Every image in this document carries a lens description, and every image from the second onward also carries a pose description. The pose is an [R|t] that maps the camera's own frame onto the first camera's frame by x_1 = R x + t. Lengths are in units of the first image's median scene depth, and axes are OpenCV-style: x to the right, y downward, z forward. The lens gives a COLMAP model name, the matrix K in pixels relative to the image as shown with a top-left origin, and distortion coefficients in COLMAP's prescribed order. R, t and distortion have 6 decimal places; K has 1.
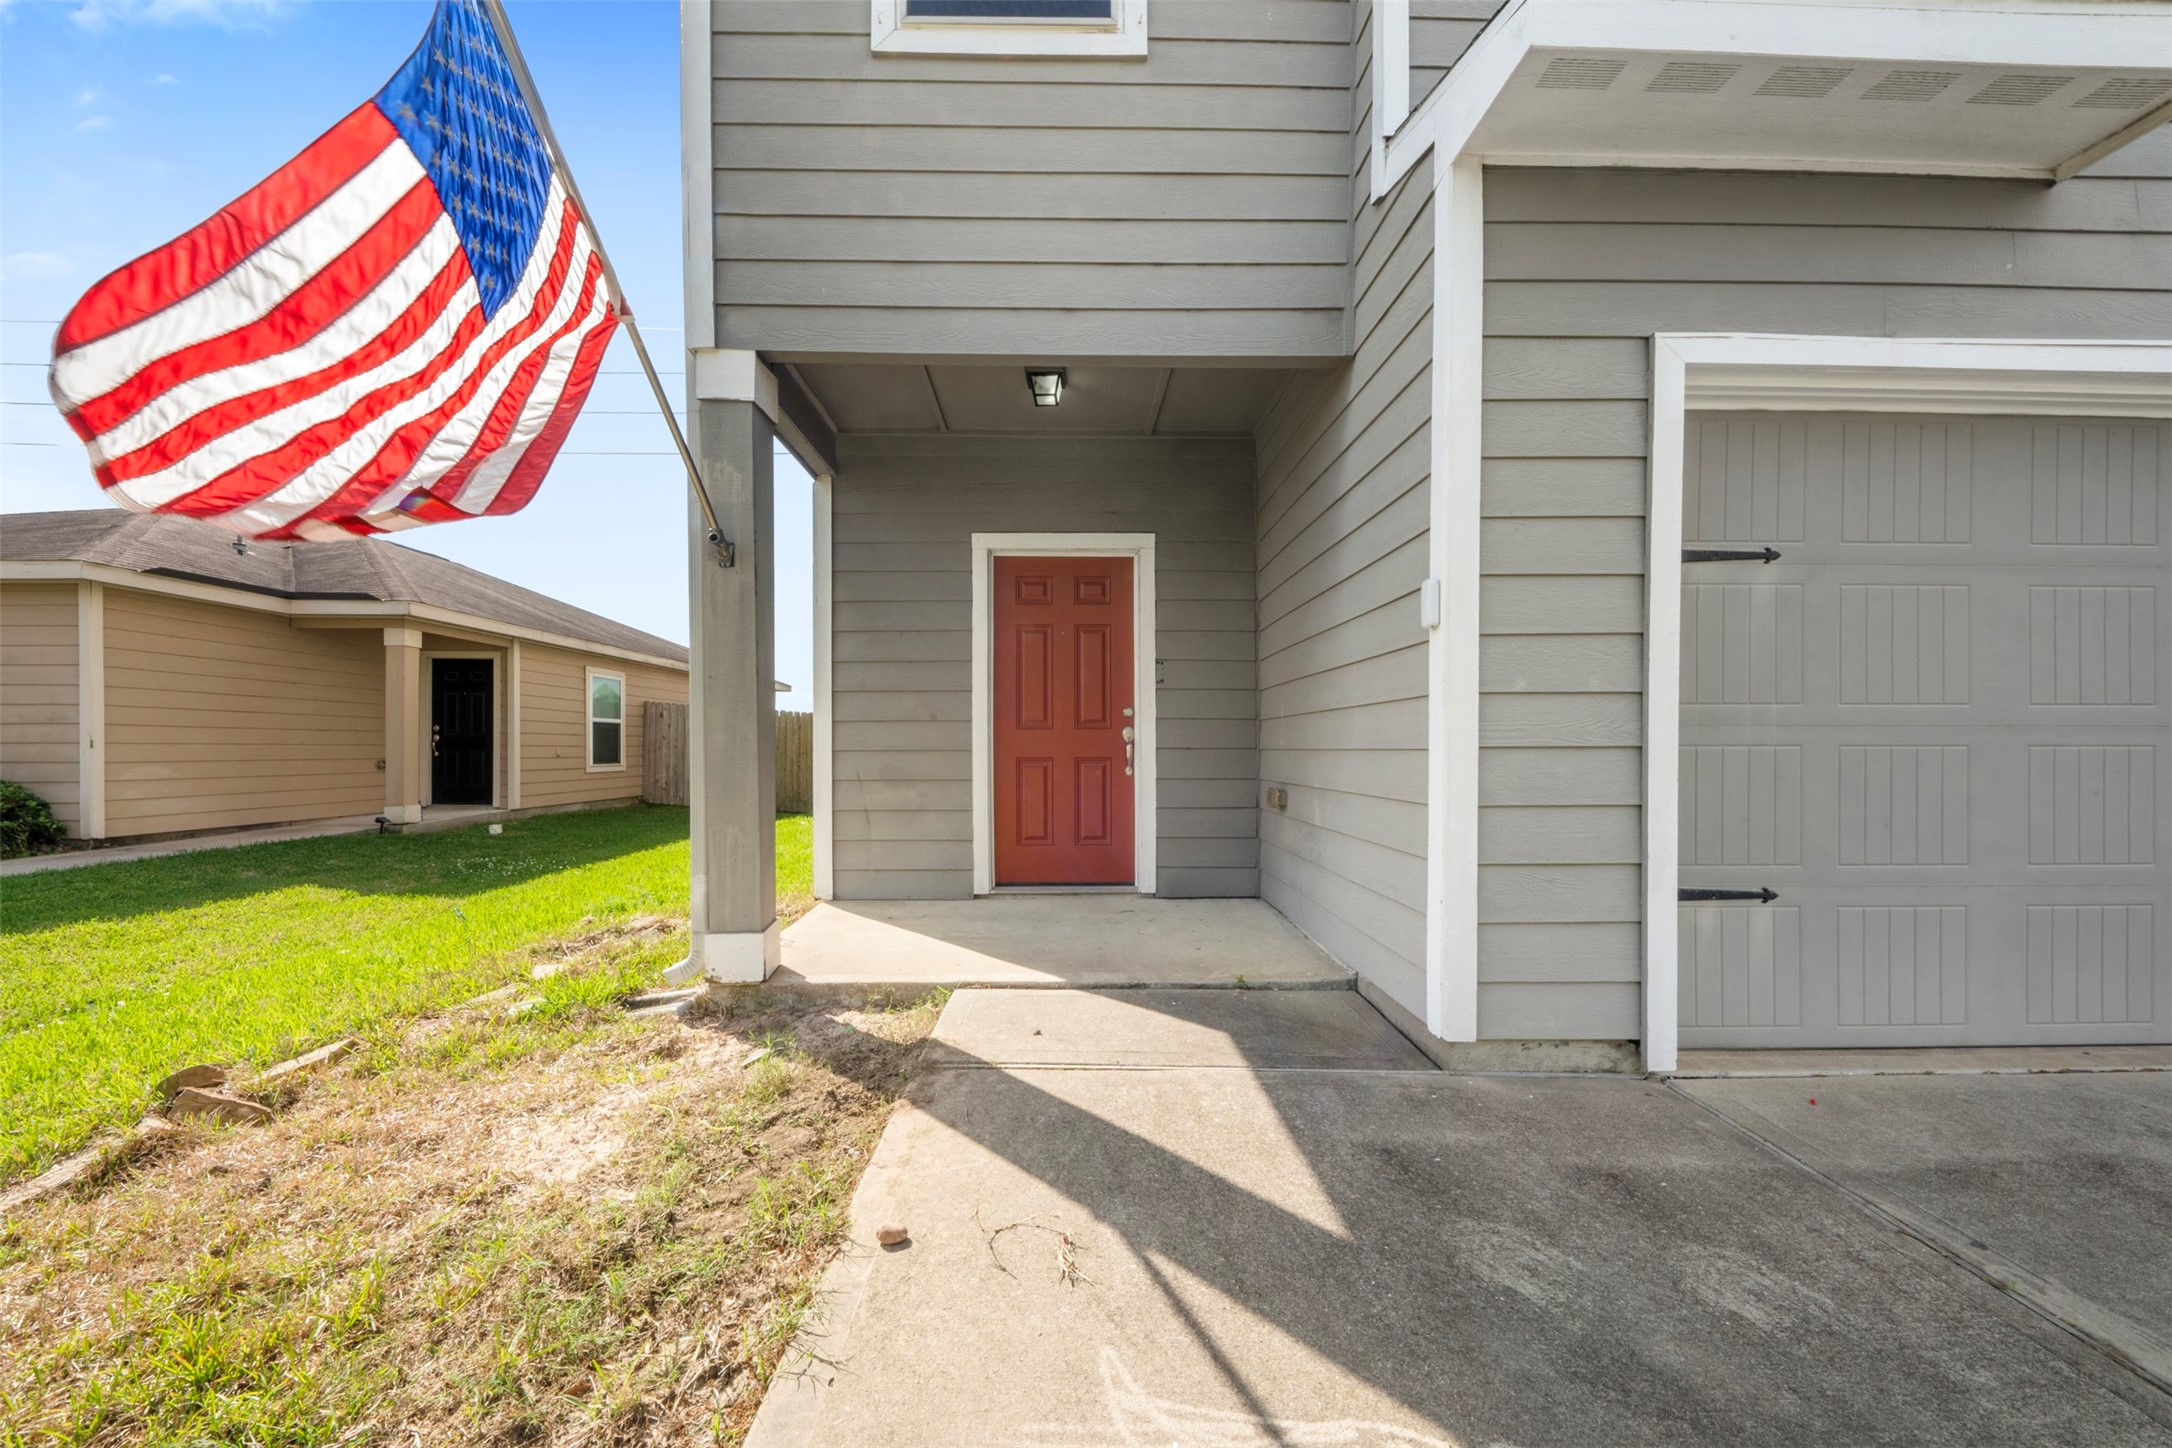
lens RADIAL K [[800.0, 0, 1089.2], [0, 800.0, 751.6], [0, 0, 1]] dist [0.006576, -0.000066]
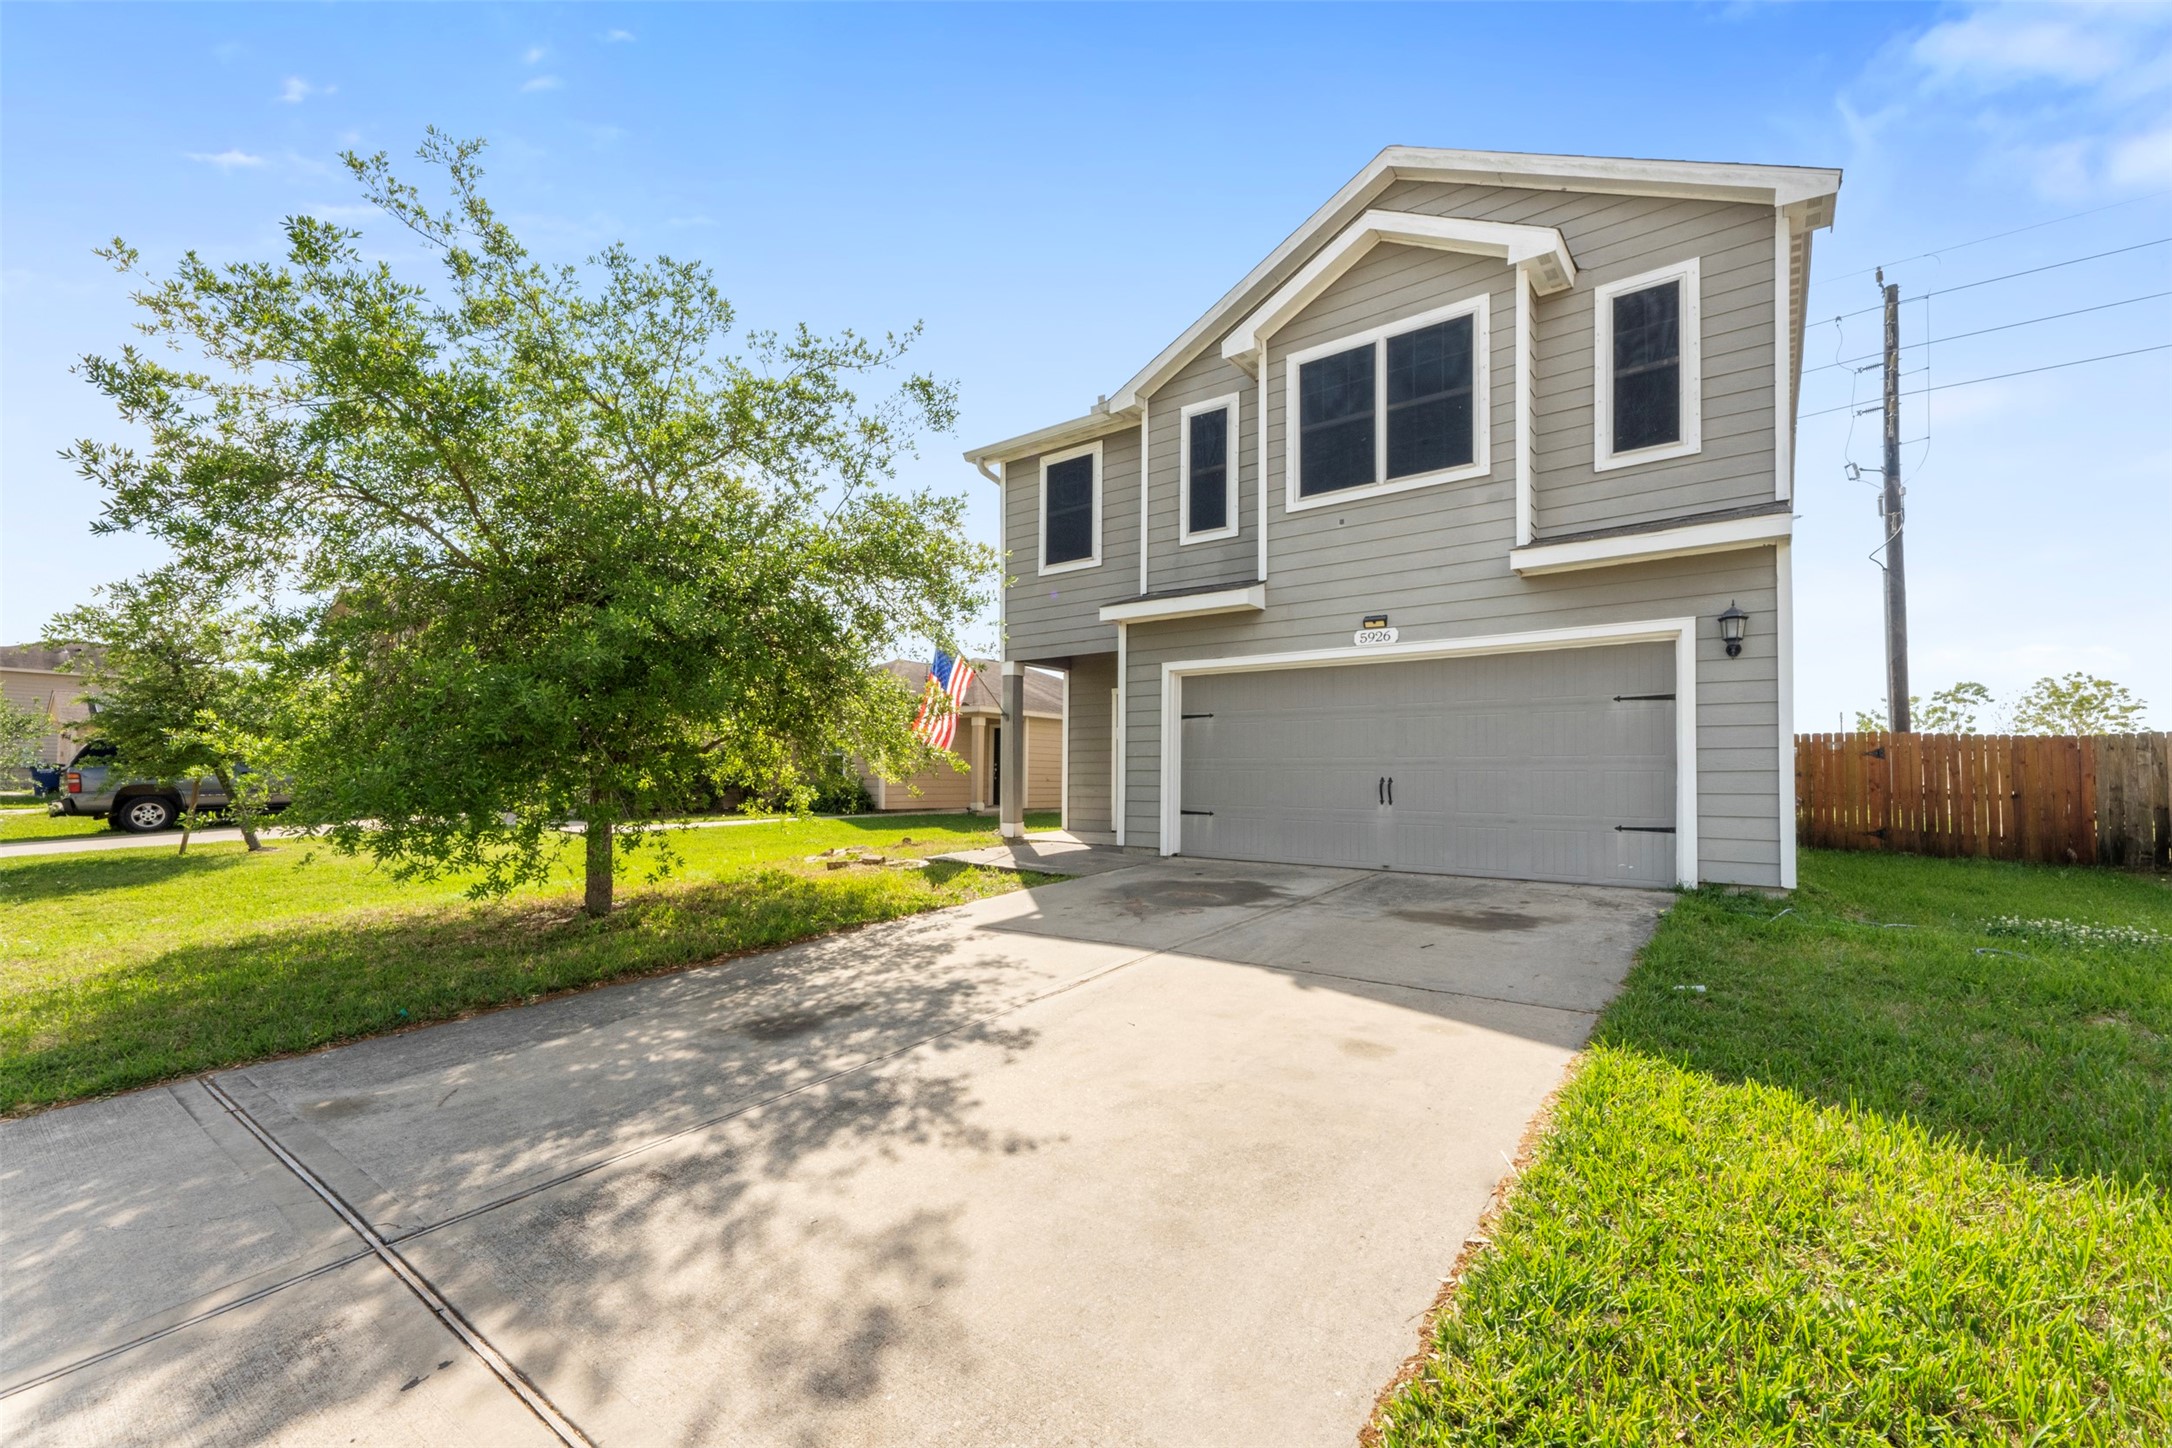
lens RADIAL K [[824.1, 0, 1086.0], [0, 824.1, 724.0], [0, 0, 1]] dist [0.000863, -0.000002]
pose [[0.805960, -0.037531, -0.590779, 2.003304], [-0.004222, 0.997598, -0.069134, 0.034710], [0.591955, 0.058213, 0.803866, -1.746915]]
